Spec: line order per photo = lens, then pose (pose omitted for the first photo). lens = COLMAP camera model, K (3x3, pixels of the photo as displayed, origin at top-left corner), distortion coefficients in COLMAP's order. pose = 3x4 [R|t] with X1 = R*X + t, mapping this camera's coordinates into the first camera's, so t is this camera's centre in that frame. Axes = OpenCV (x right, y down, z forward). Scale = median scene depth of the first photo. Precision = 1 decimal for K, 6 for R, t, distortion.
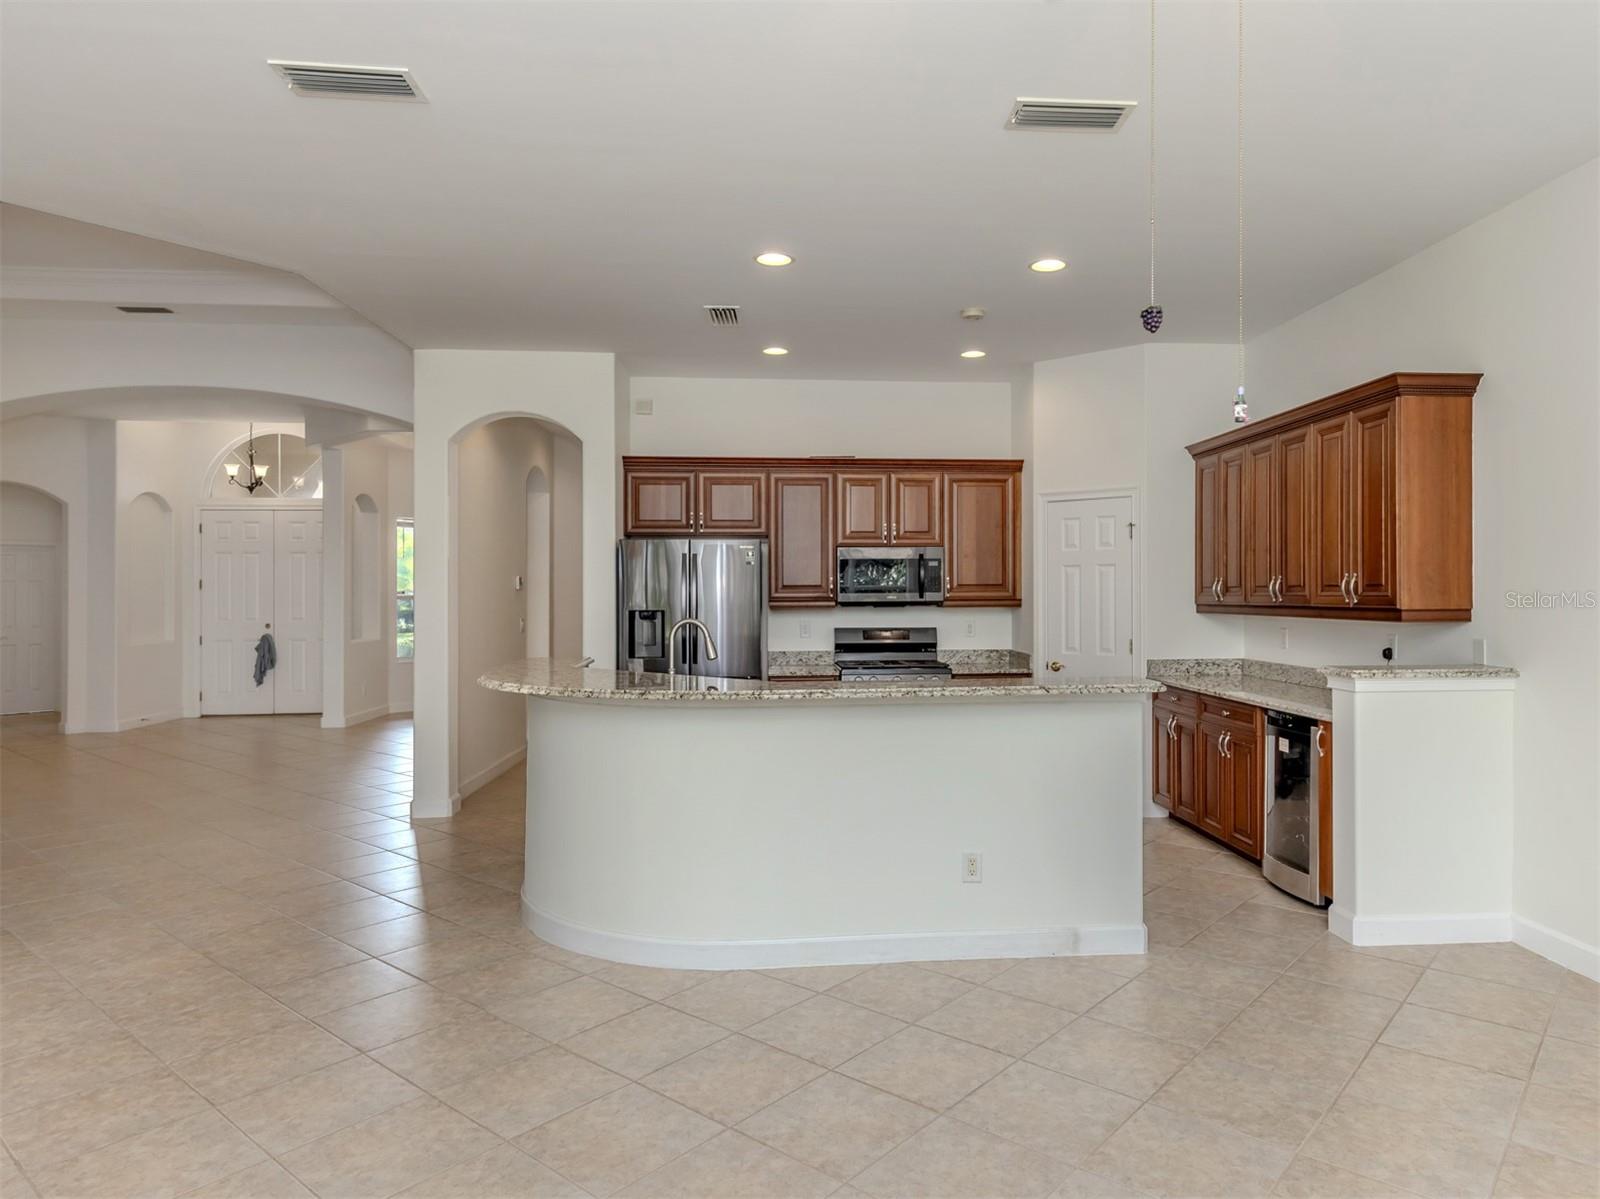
lens RADIAL K [[976.7, 0, 800.0], [0, 976.7, 599.5], [0, 0, 1]] dist [-0.001094, 0.000265]
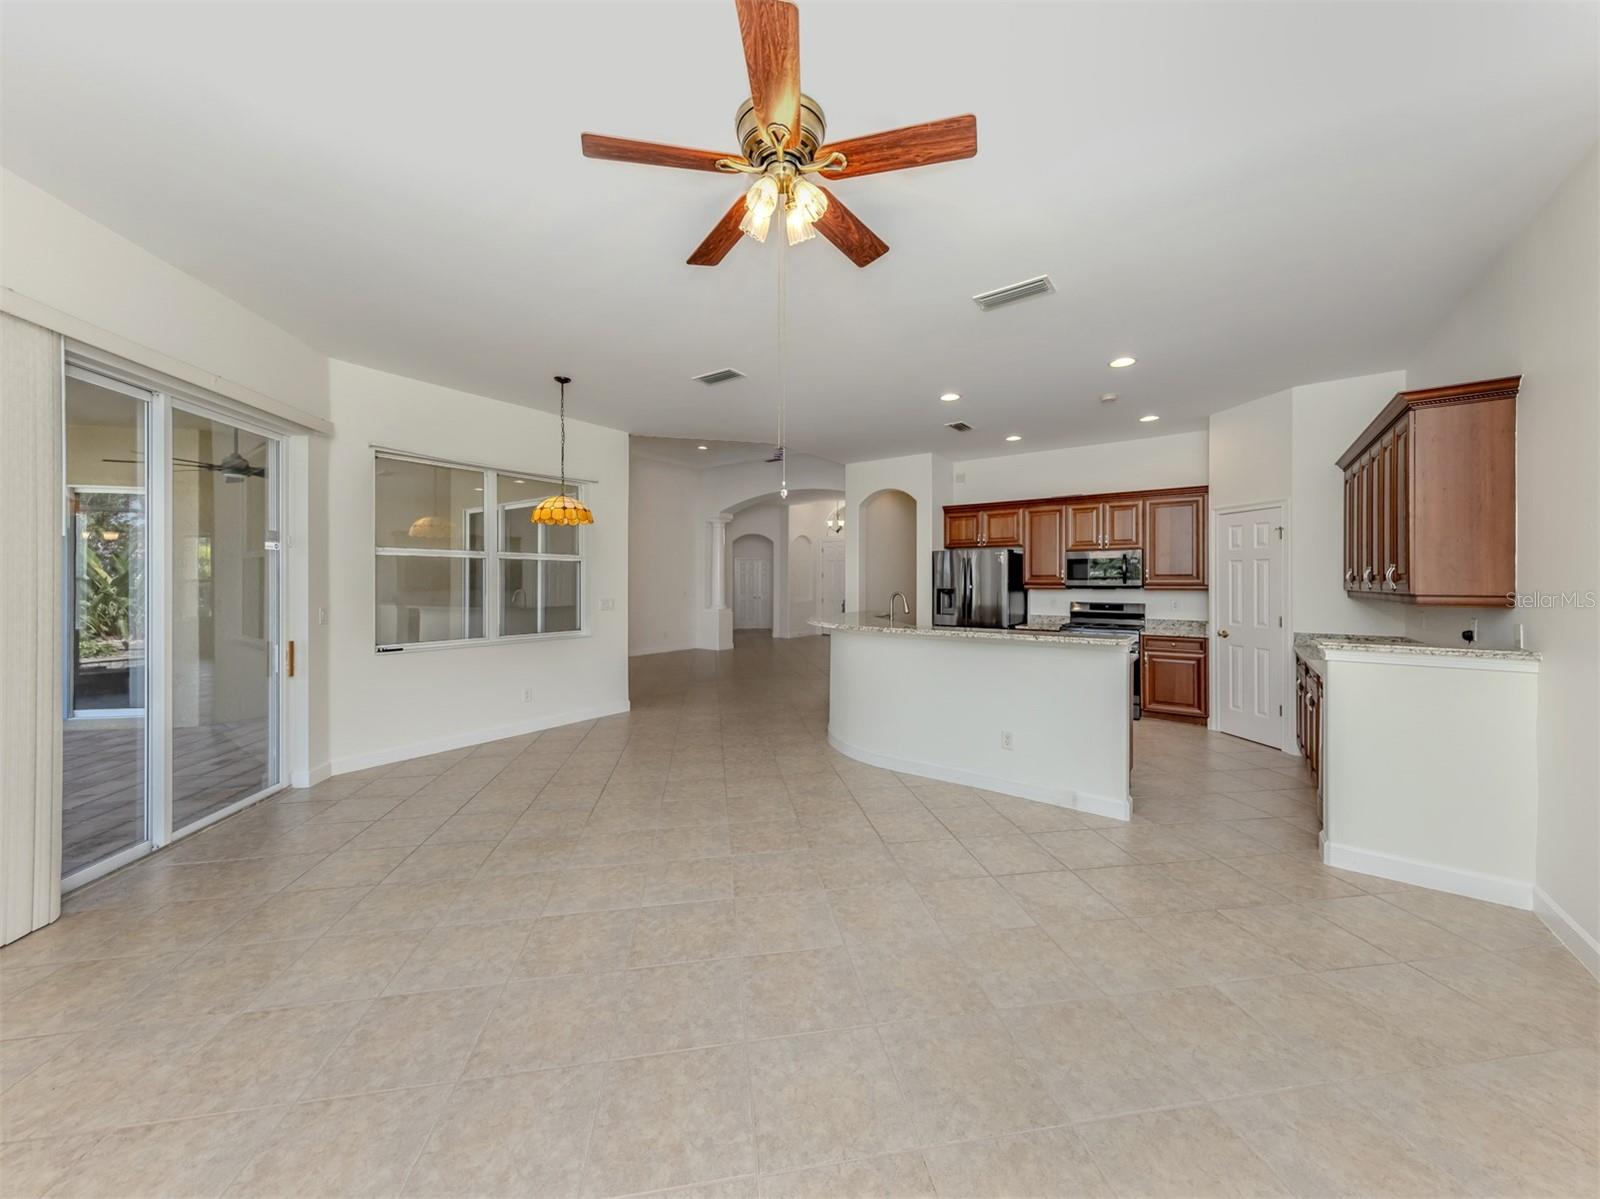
lens RADIAL K [[553.8, 0, 800.2], [0, 553.8, 591.0], [0, 0, 1]] dist [-0.000528, -0.000046]
pose [[0.758886, 0.015841, -0.651031, 0.307494], [-0.007346, 0.999849, 0.015765, 0.000074], [0.651182, -0.007181, 0.758888, 0.018710]]
